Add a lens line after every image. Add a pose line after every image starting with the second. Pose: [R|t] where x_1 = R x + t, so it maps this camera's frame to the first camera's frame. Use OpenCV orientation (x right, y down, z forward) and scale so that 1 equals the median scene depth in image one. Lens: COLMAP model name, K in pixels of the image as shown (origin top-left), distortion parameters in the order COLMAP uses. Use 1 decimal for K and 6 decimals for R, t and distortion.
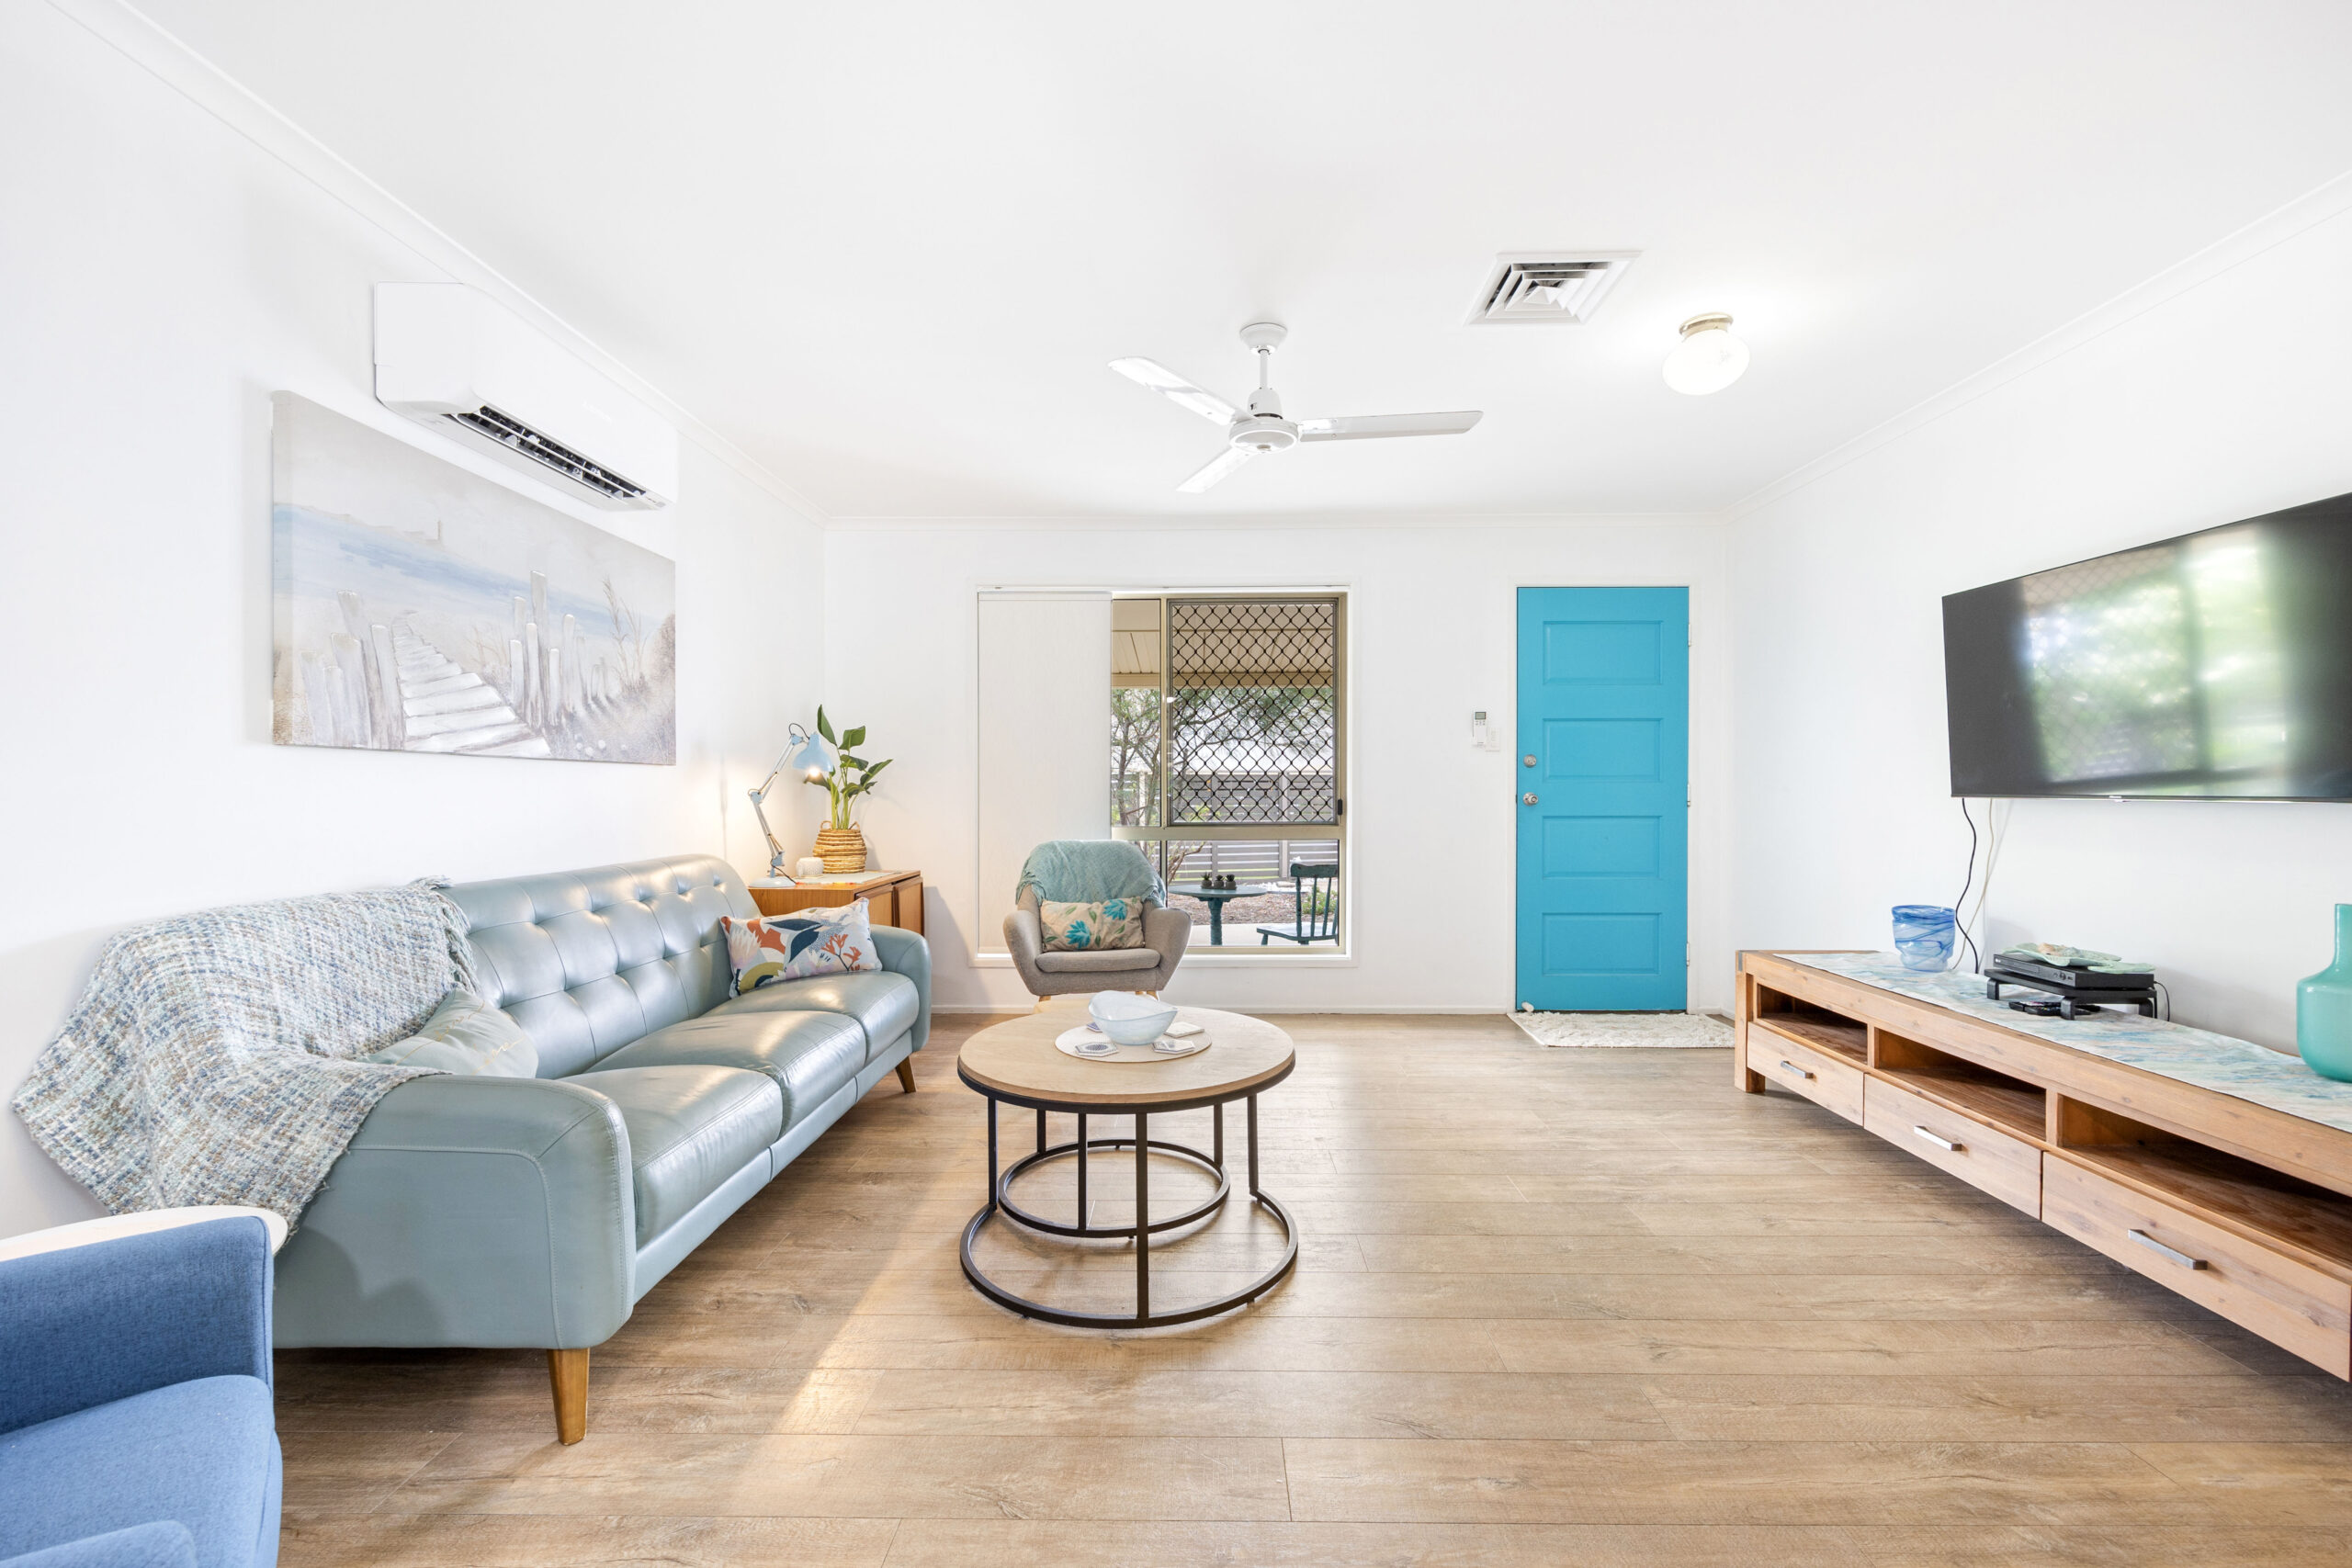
lens RADIAL K [[979.2, 0, 1173.1], [0, 979.2, 798.5], [0, 0, 1]] dist [0.000935, 0.000136]
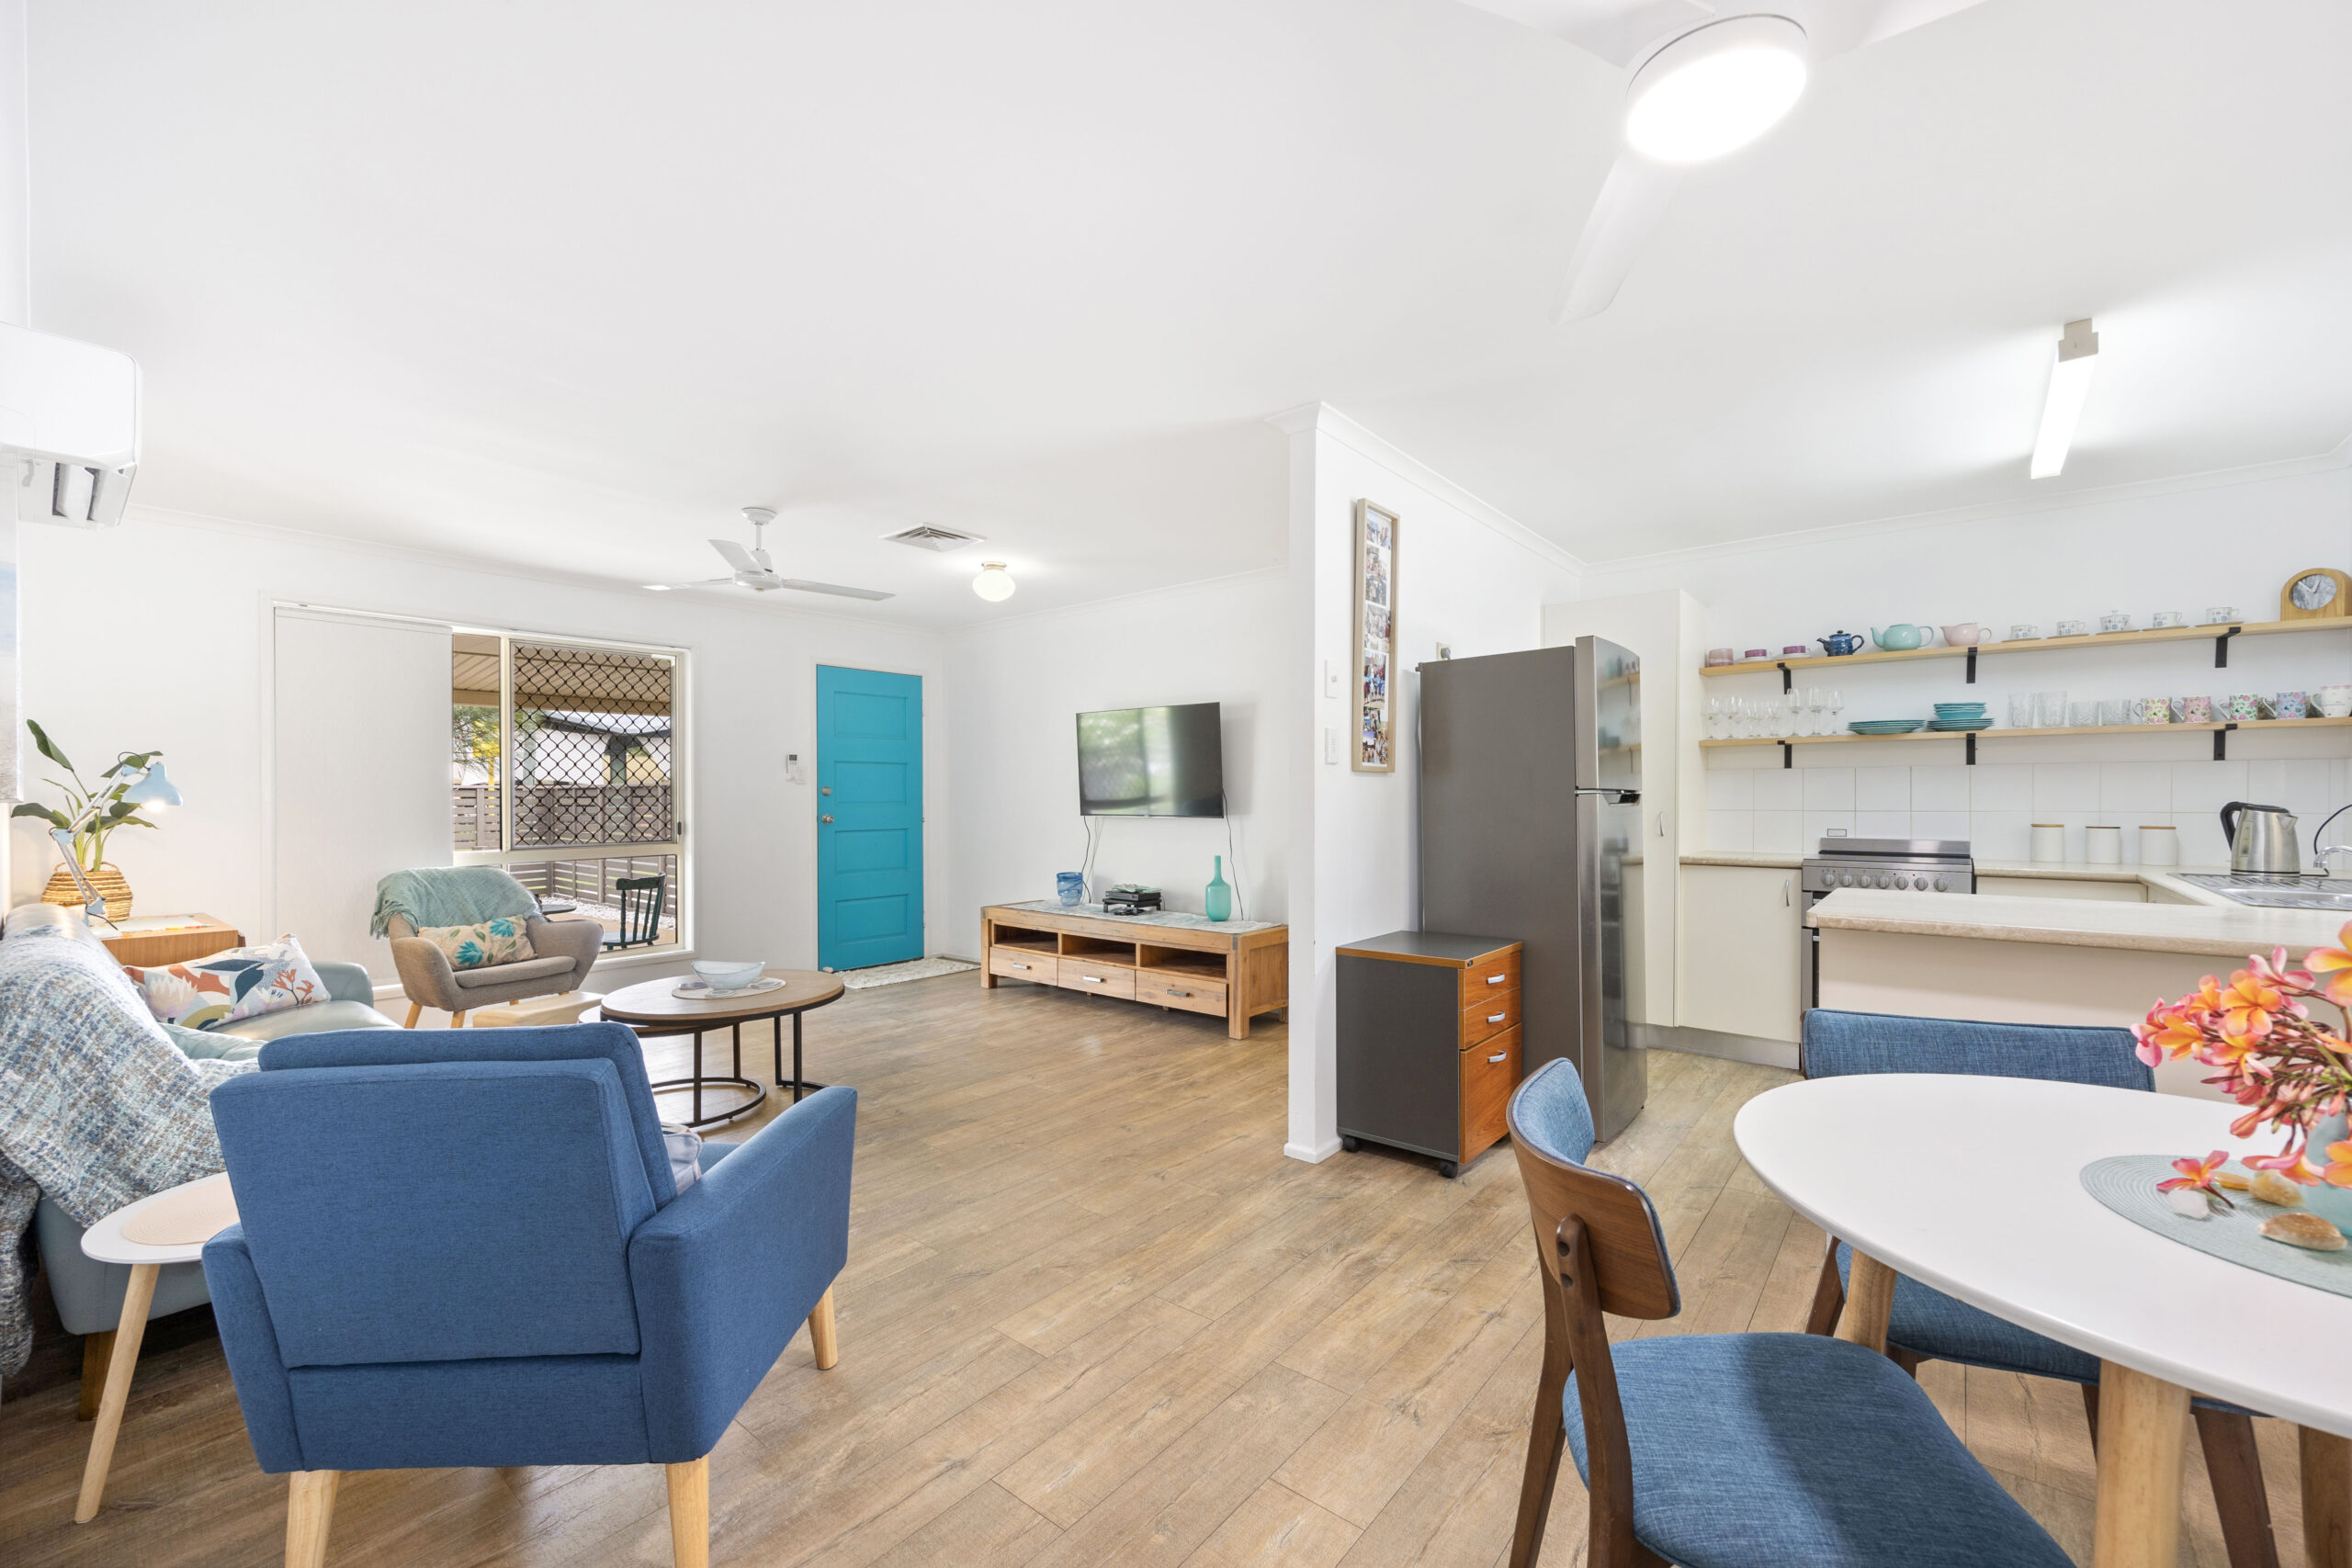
lens RADIAL K [[979.2, 0, 1173.1], [0, 979.2, 798.5], [0, 0, 1]] dist [0.000935, 0.000136]
pose [[0.632977, -0.003709, 0.774162, -0.554335], [0.011722, 0.999920, -0.004794, -0.022506], [-0.774082, 0.012109, 0.632969, -0.352838]]
